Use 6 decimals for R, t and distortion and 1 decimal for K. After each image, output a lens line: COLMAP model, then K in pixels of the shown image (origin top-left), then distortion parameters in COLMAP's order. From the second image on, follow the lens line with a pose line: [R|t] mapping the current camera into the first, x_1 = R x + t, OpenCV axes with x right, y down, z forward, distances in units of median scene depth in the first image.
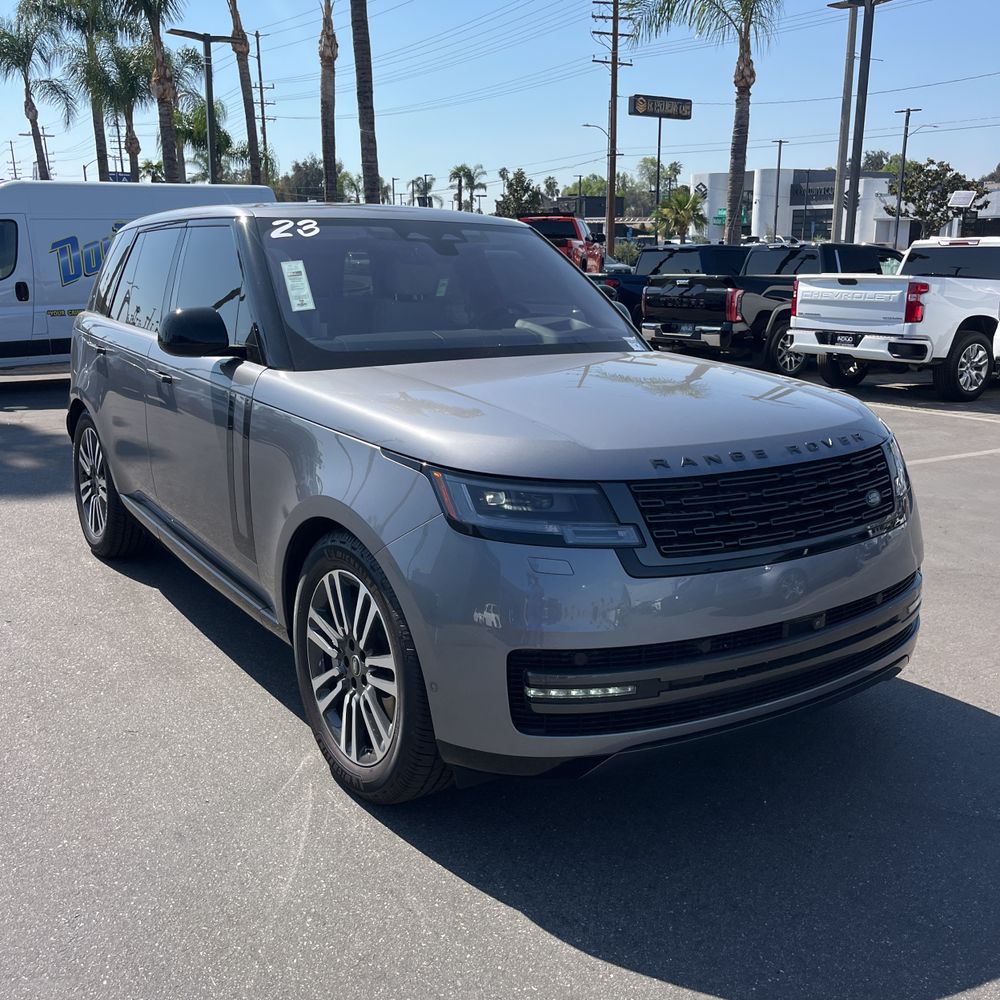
lens RADIAL K [[1039.1, 0, 500.0], [0, 1039.1, 500.0], [0, 0, 1]] dist [0.015560, -0.014407]
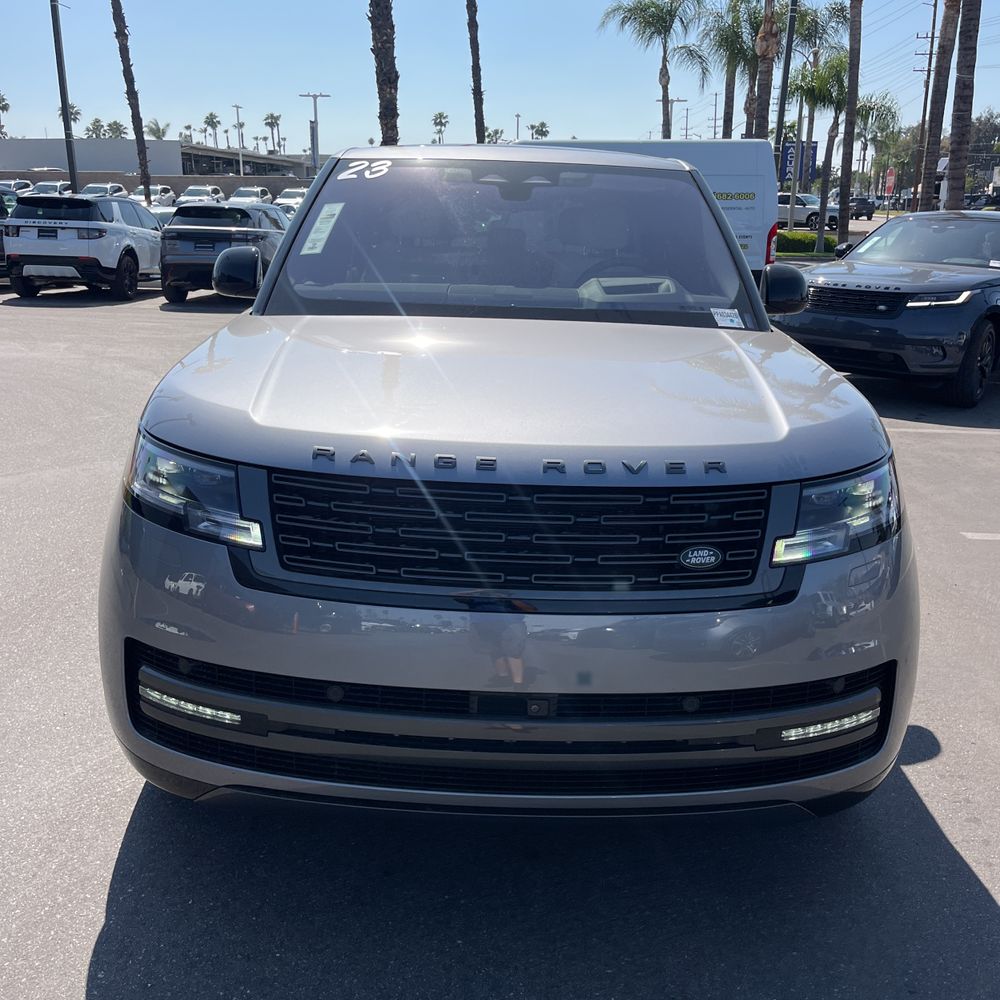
lens RADIAL K [[1051.2, 0, 500.0], [0, 1051.2, 500.0], [0, 0, 1]] dist [0.018243, -0.006188]
pose [[0.848313, 0.147949, -0.508405, 0.091856], [-0.132195, 0.988942, 0.067211, -0.009567], [0.512727, 0.010192, 0.858491, 0.052077]]
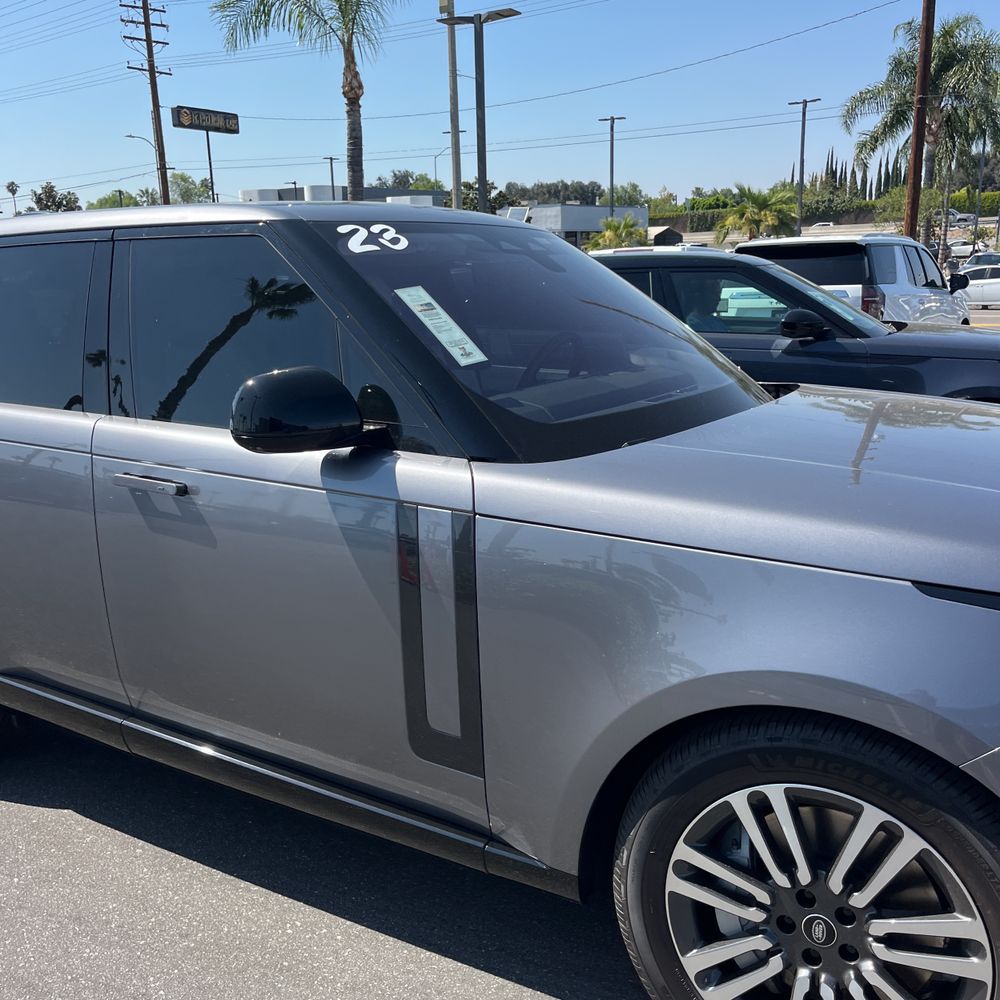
lens RADIAL K [[1019.5, 0, 500.0], [0, 1019.5, 500.0], [0, 0, 1]] dist [0.022931, -0.018011]
pose [[0.901096, -0.119598, 0.416799, -0.086742], [0.124132, 0.992132, 0.016320, -0.020943], [-0.415472, 0.037032, 0.908852, 0.083318]]
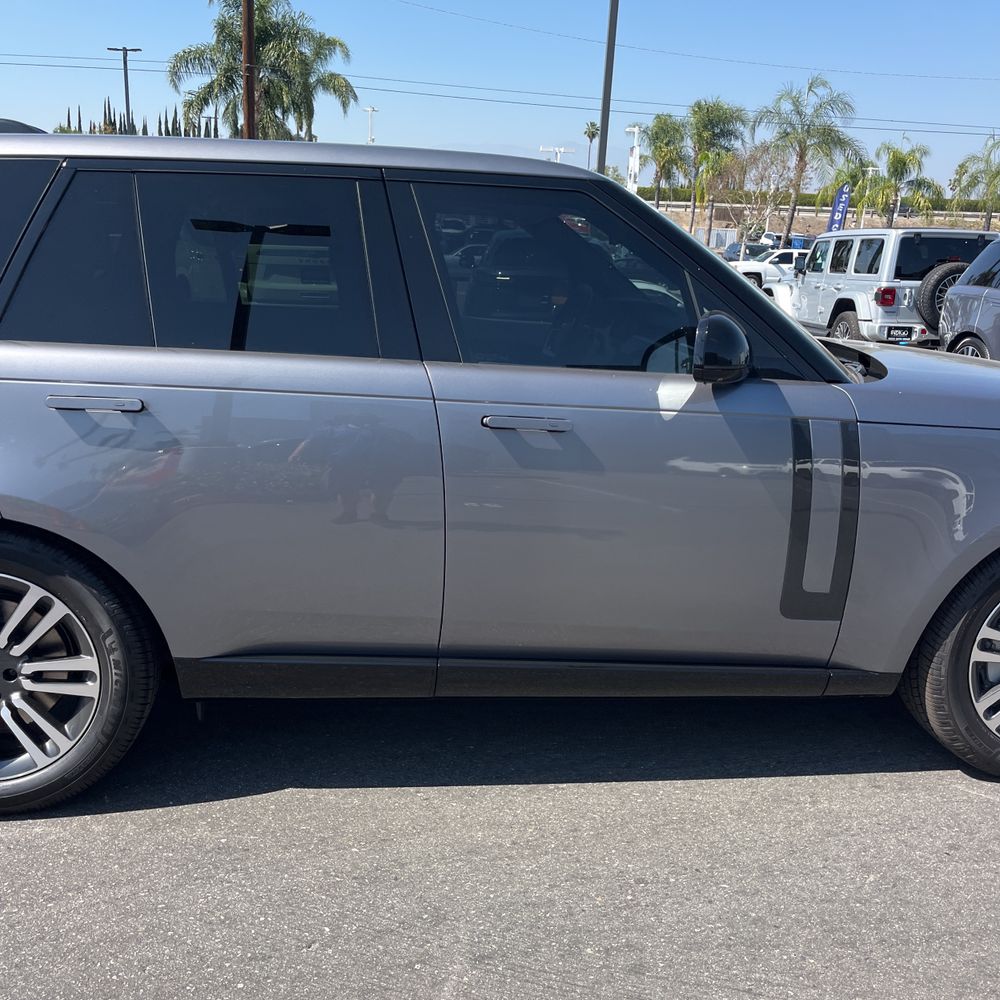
lens RADIAL K [[1019.5, 0, 500.0], [0, 1019.5, 500.0], [0, 0, 1]] dist [0.022931, -0.018011]
pose [[0.446137, -0.212596, 0.869347, -0.198443], [0.164562, 0.974300, 0.153811, -0.038412], [-0.879705, 0.074441, 0.469657, 0.161448]]
